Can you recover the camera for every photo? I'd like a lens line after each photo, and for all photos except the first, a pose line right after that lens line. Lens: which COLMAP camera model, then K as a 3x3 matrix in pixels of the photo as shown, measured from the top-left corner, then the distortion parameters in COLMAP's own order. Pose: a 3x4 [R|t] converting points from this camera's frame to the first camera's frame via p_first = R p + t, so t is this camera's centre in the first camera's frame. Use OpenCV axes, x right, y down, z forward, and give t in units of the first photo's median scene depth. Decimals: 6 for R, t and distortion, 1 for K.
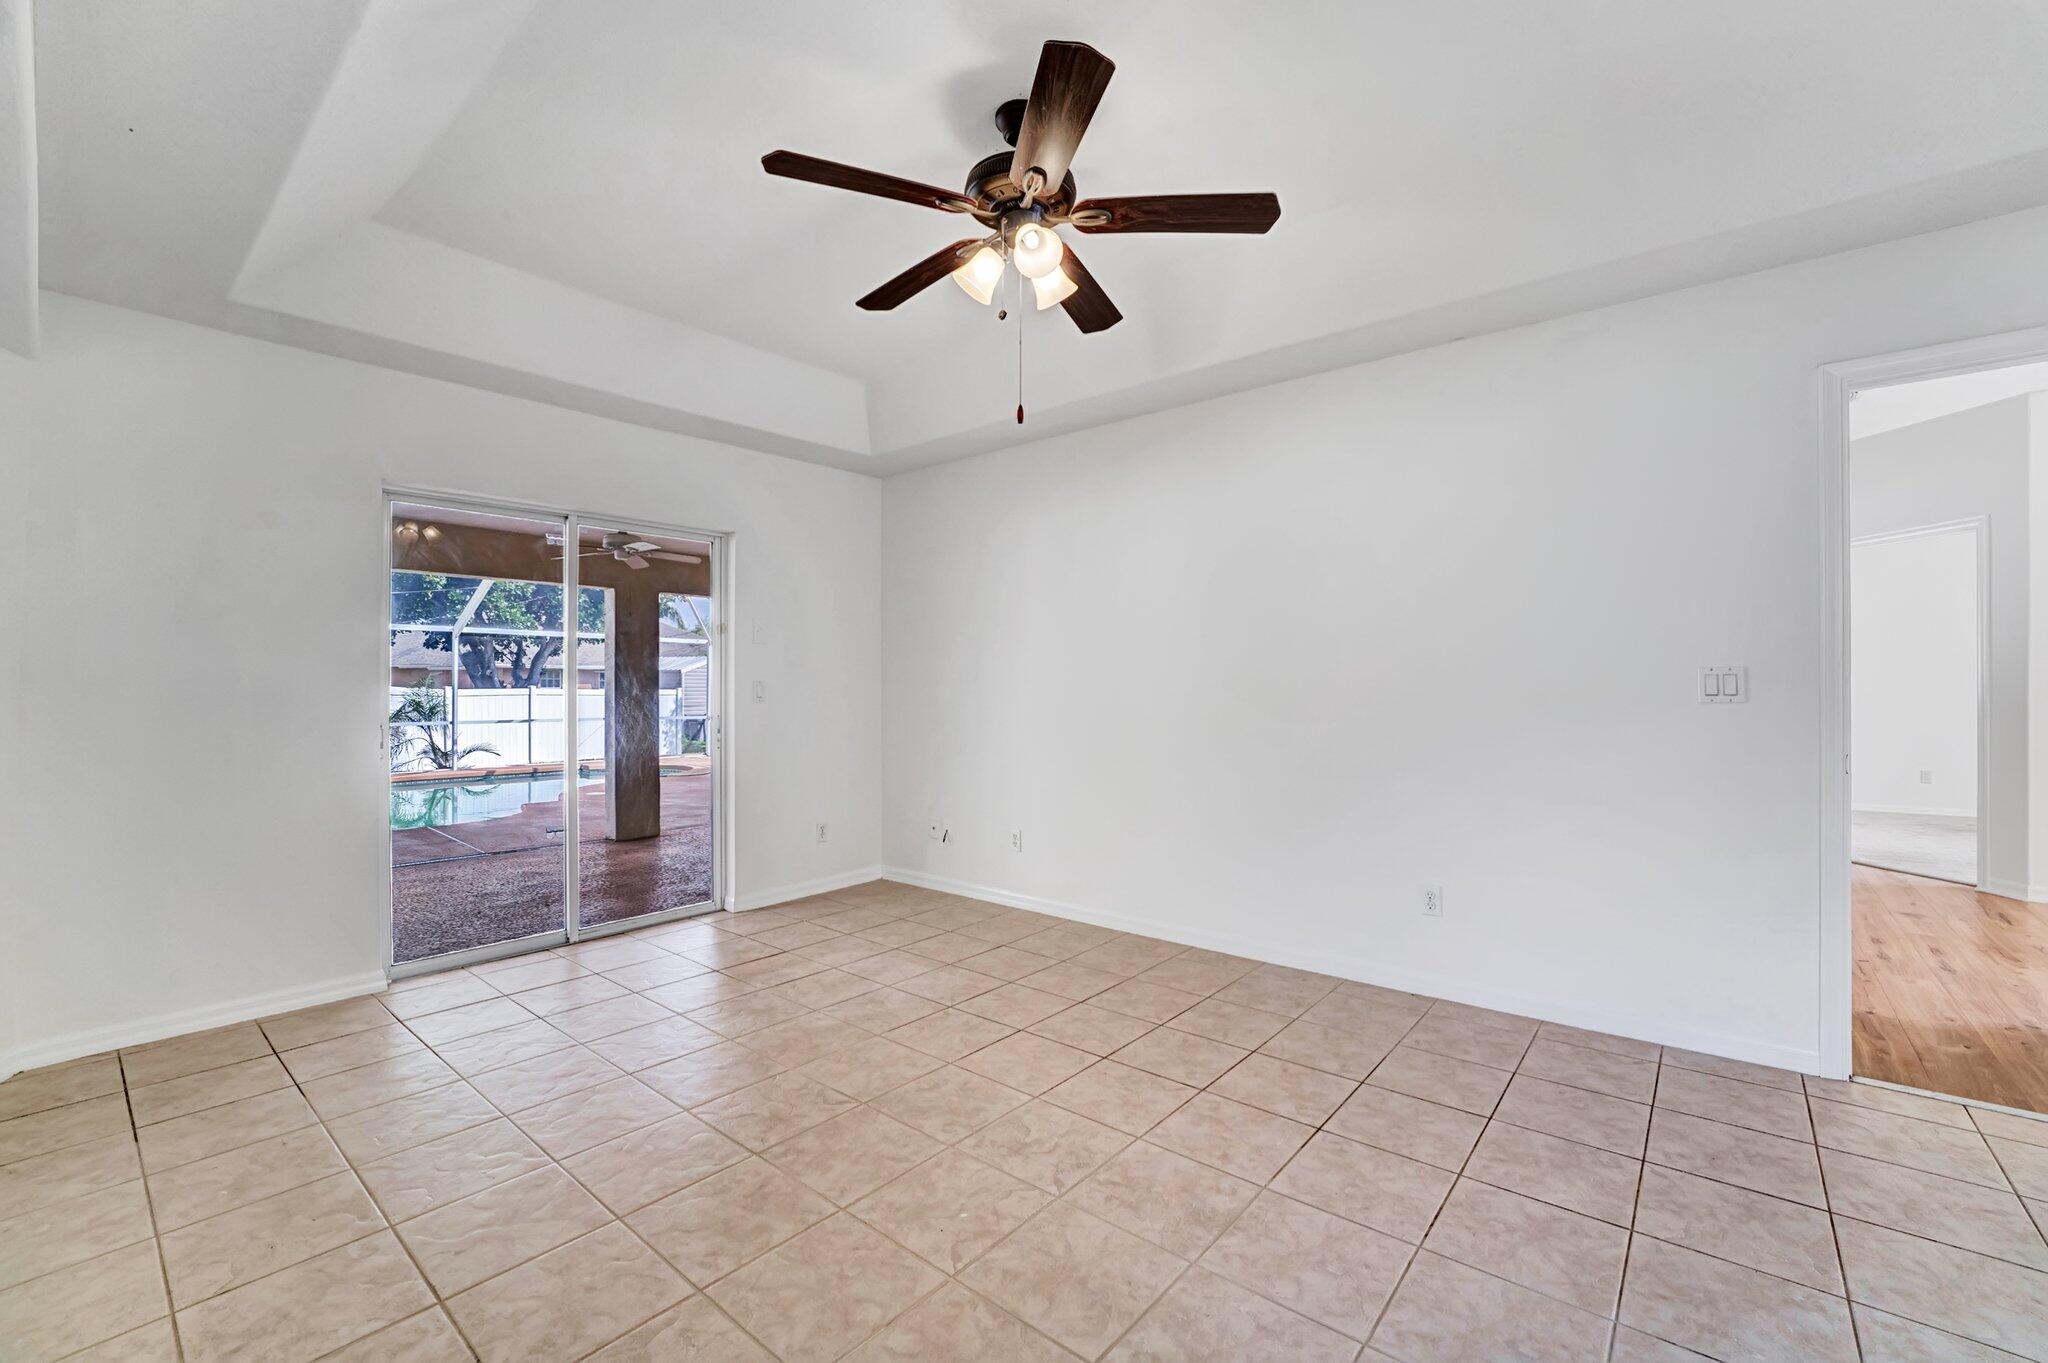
lens RADIAL K [[844.7, 0, 1016.7], [0, 844.7, 687.4], [0, 0, 1]] dist [-0.024880, 0.000148]
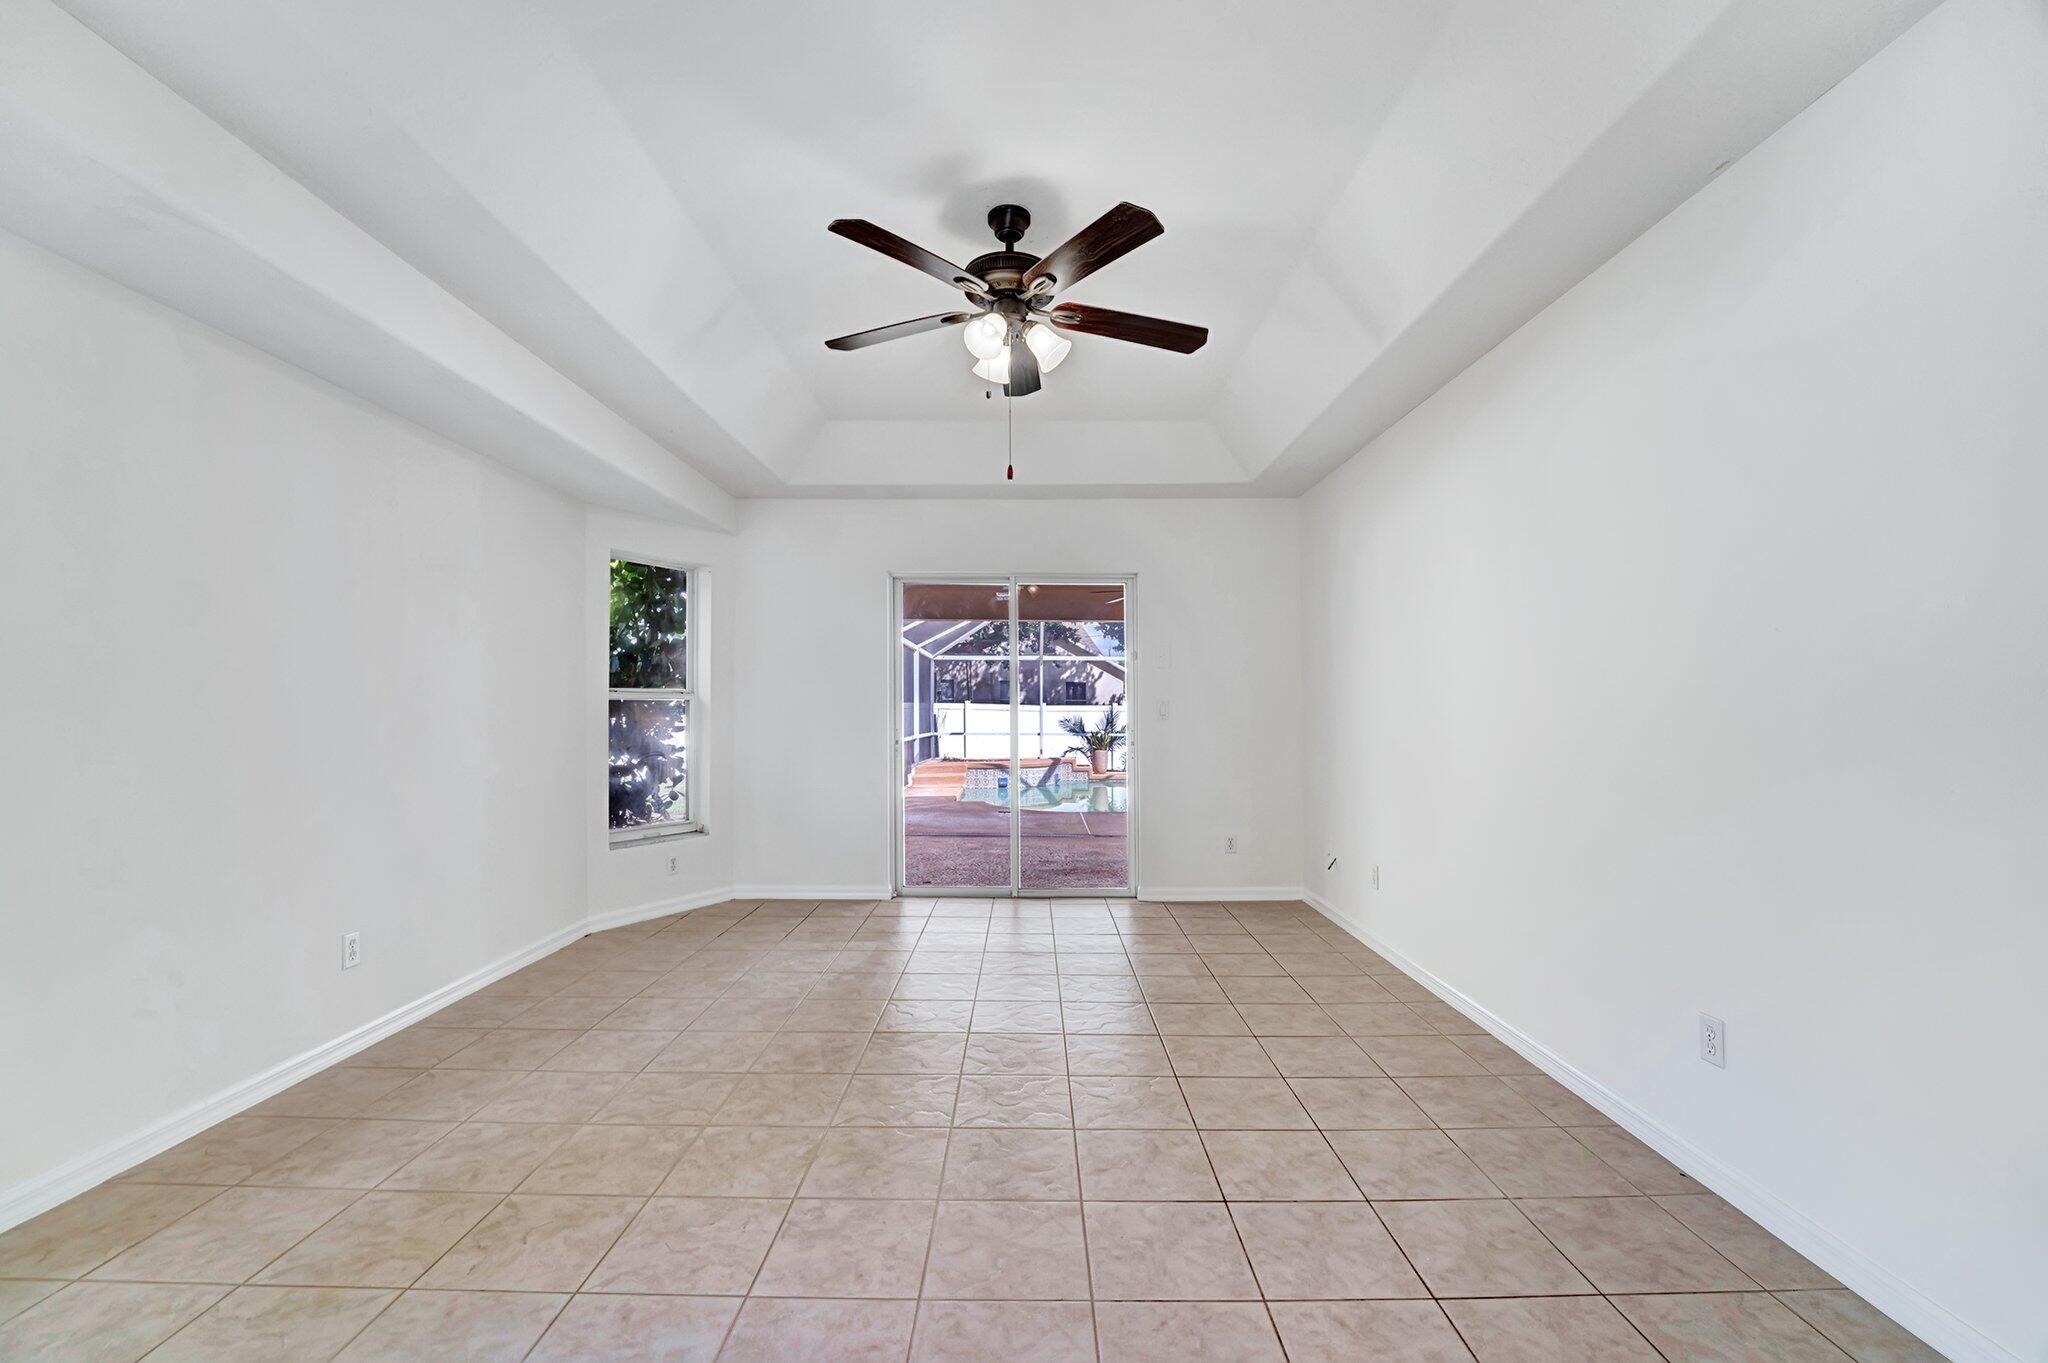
lens RADIAL K [[844.7, 0, 1016.4], [0, 844.7, 699.4], [0, 0, 1]] dist [-0.024880, 0.000148]
pose [[0.643760, -0.000255, -0.765227, 0.622065], [-0.006984, 0.999956, -0.006209, -0.001035], [0.765196, 0.009341, 0.643730, 0.171436]]
